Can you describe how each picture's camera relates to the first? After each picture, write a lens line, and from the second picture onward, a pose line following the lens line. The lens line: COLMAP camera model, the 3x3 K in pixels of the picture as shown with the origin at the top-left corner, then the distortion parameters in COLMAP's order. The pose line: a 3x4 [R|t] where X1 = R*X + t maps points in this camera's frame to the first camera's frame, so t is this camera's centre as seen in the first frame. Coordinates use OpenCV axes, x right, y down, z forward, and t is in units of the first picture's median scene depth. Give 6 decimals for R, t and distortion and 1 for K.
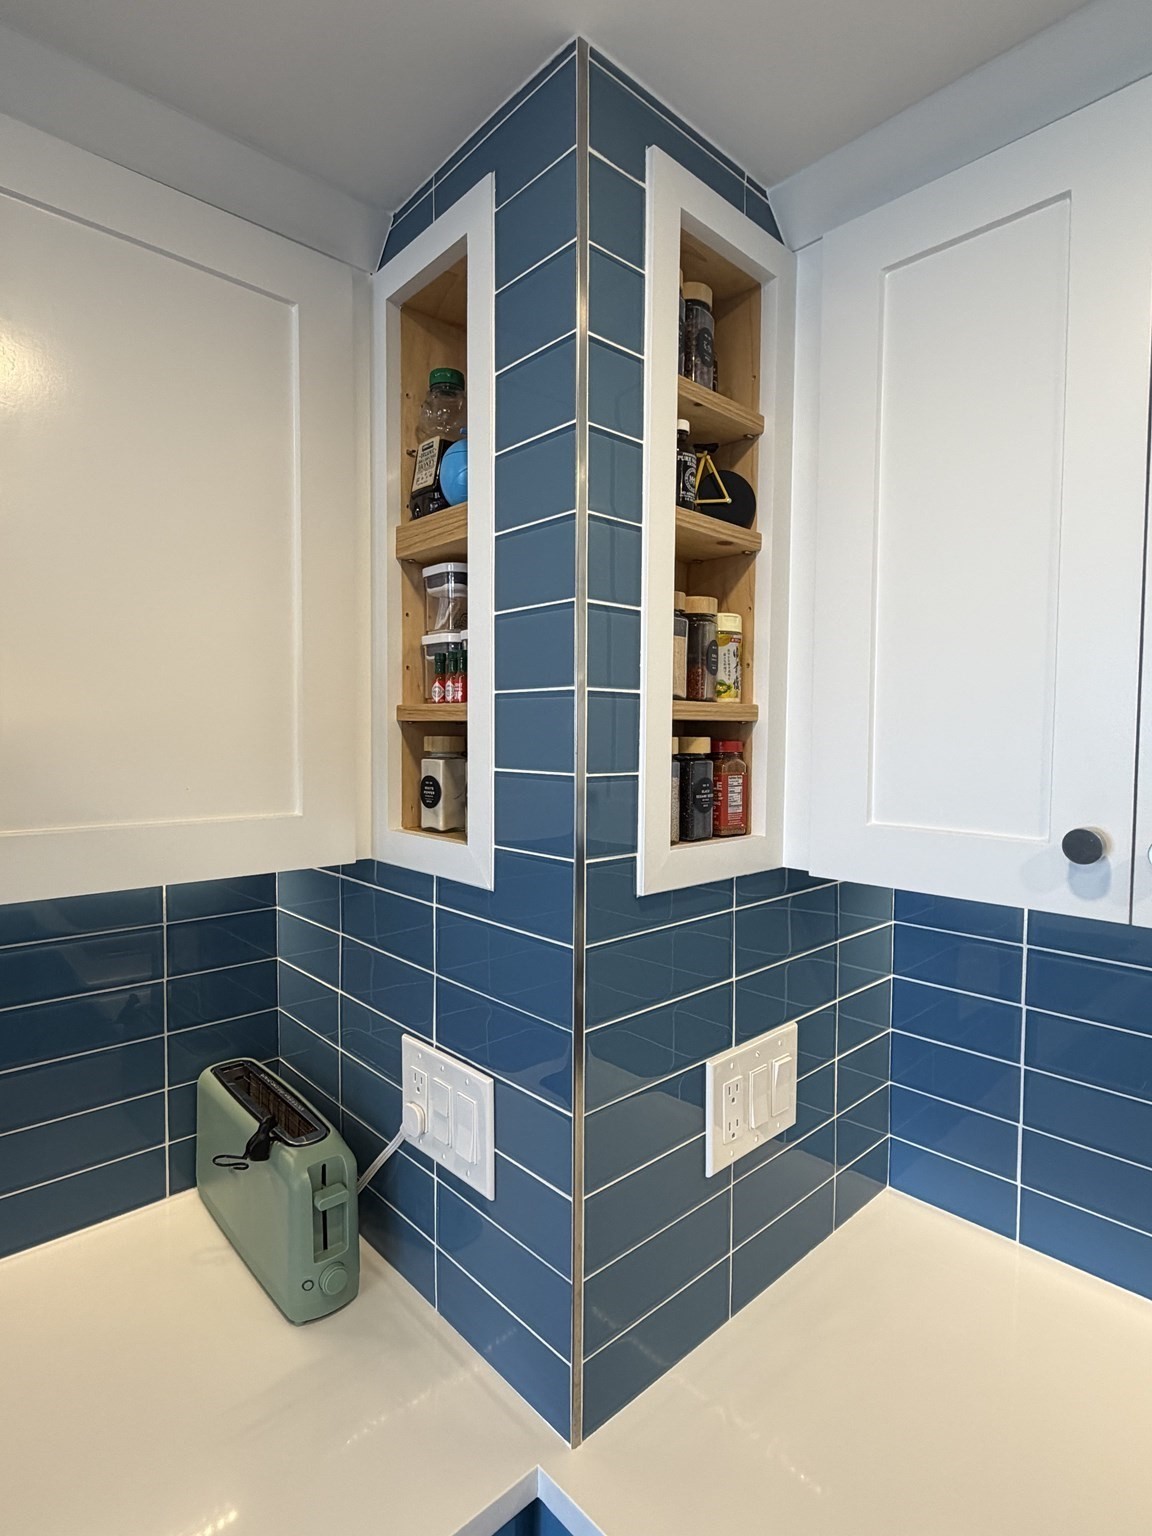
lens RADIAL K [[792.5, 0, 581.4], [0, 792.5, 762.1], [0, 0, 1]] dist [-0.006939, -0.000662]
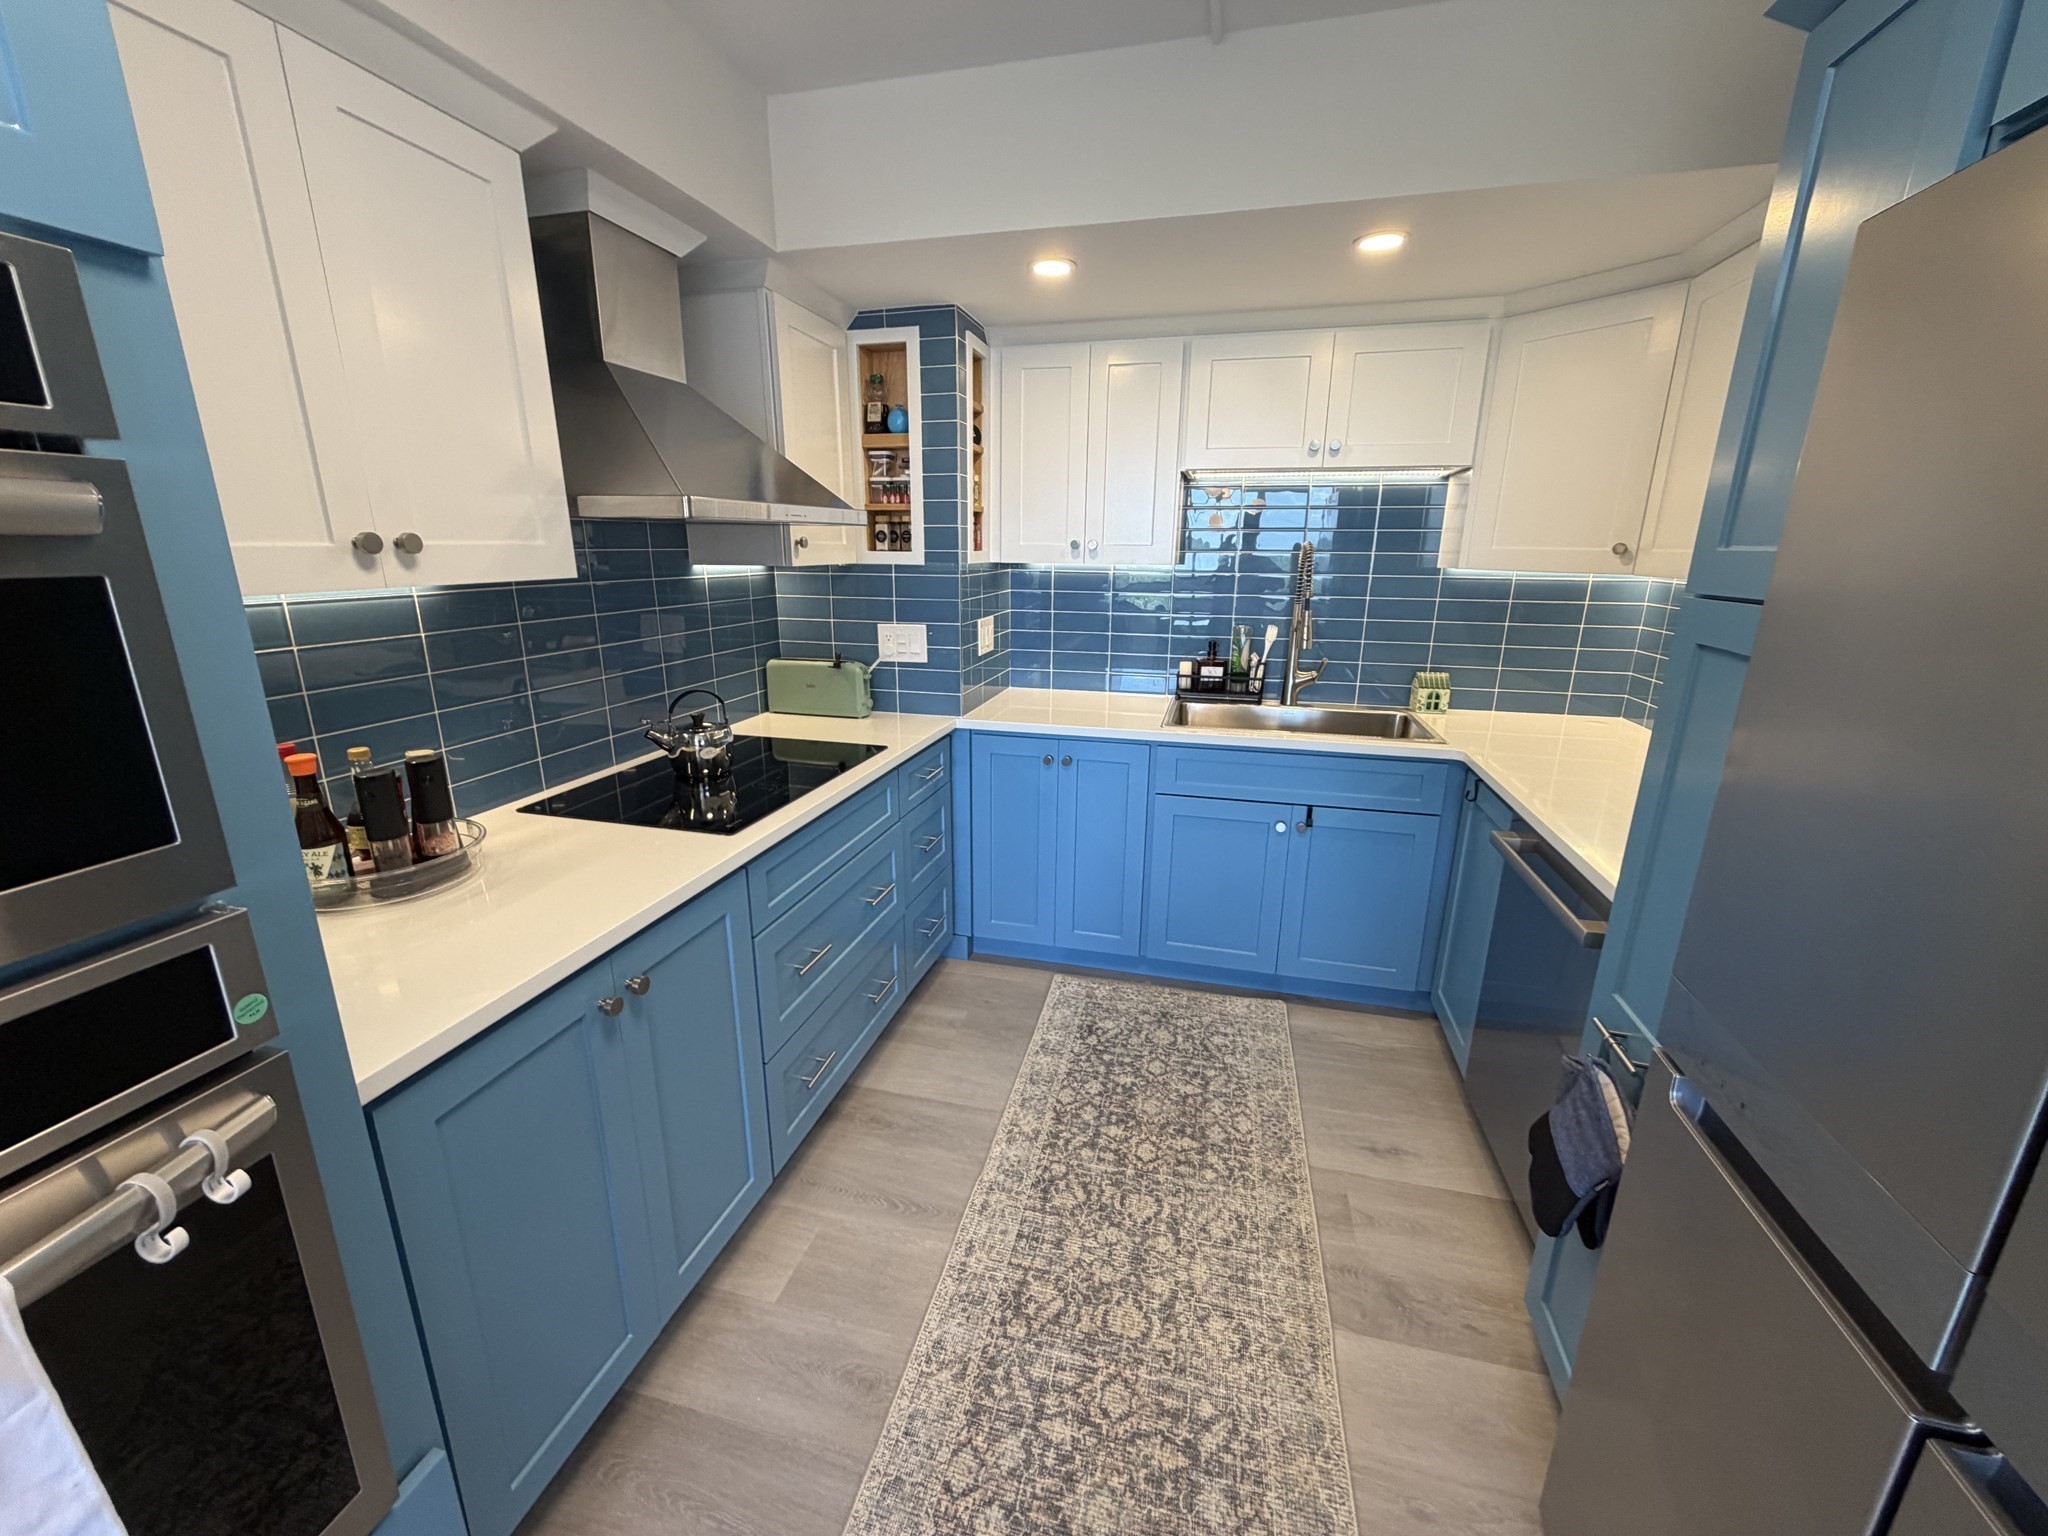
lens RADIAL K [[817.8, 0, 1019.7], [0, 817.8, 769.8], [0, 0, 1]] dist [-0.000055, -0.000262]
pose [[0.845857, -0.144586, 0.513441, -1.461914], [0.019461, 0.970287, 0.241173, 0.158988], [-0.533055, -0.194005, 0.823538, -1.918761]]
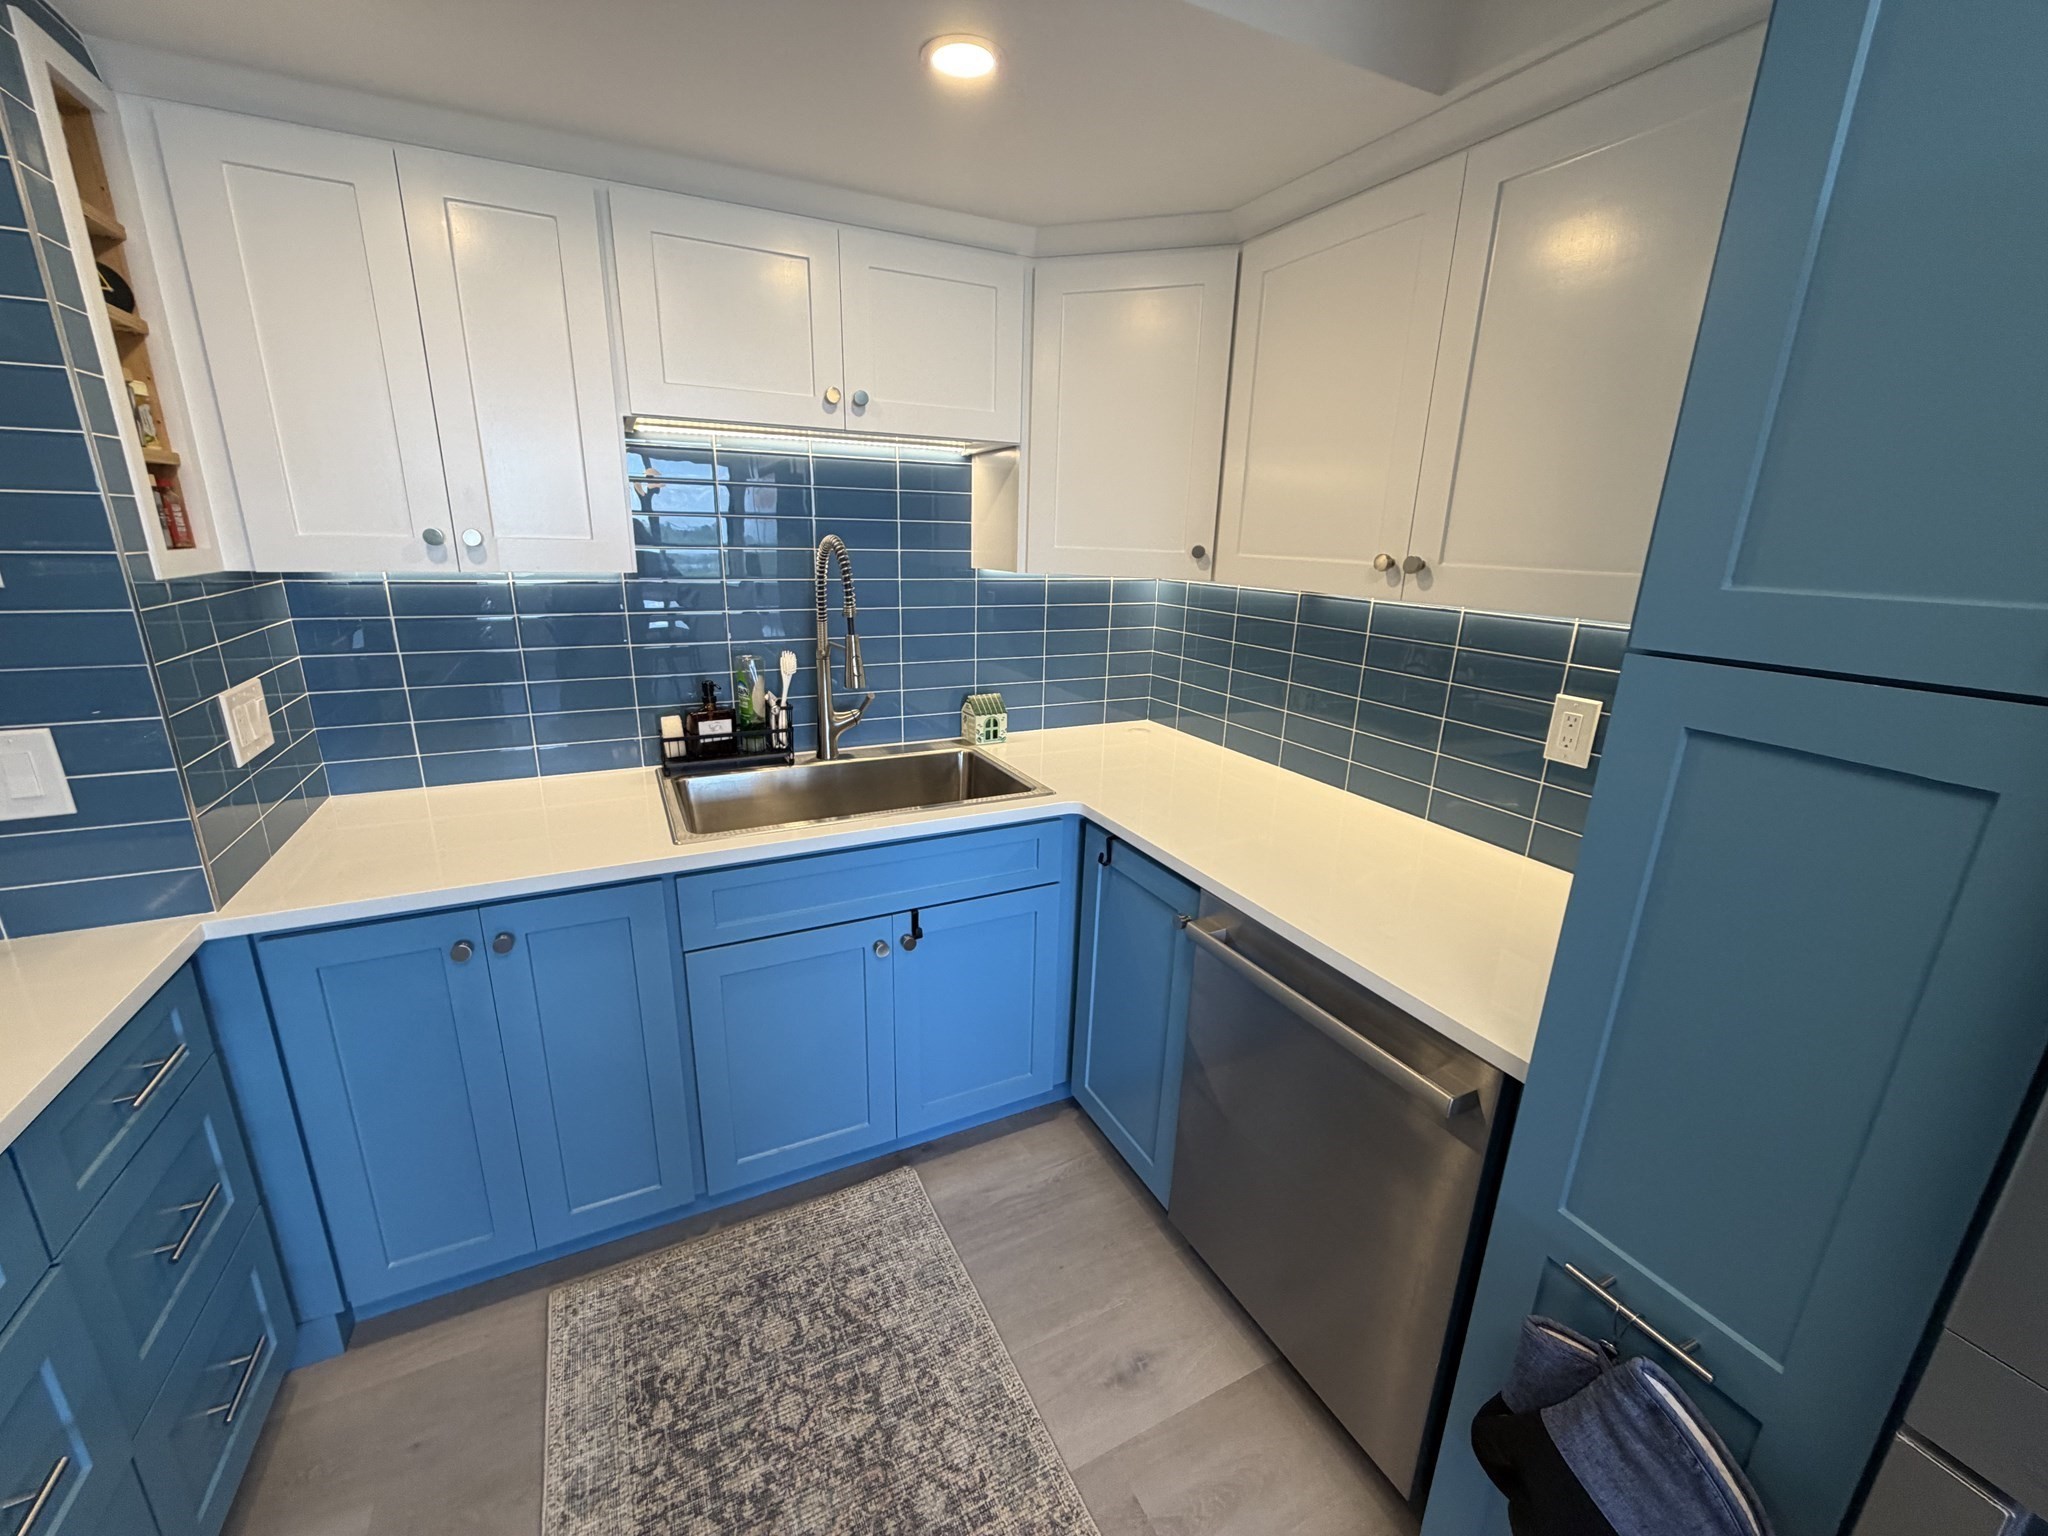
lens RADIAL K [[817.8, 0, 1019.7], [0, 817.8, 769.8], [0, 0, 1]] dist [-0.000055, -0.000262]
pose [[0.295523, -0.269015, 0.916677, -0.848472], [0.013453, 0.960611, 0.277571, 0.089438], [-0.955241, -0.069696, 0.287502, -0.932675]]
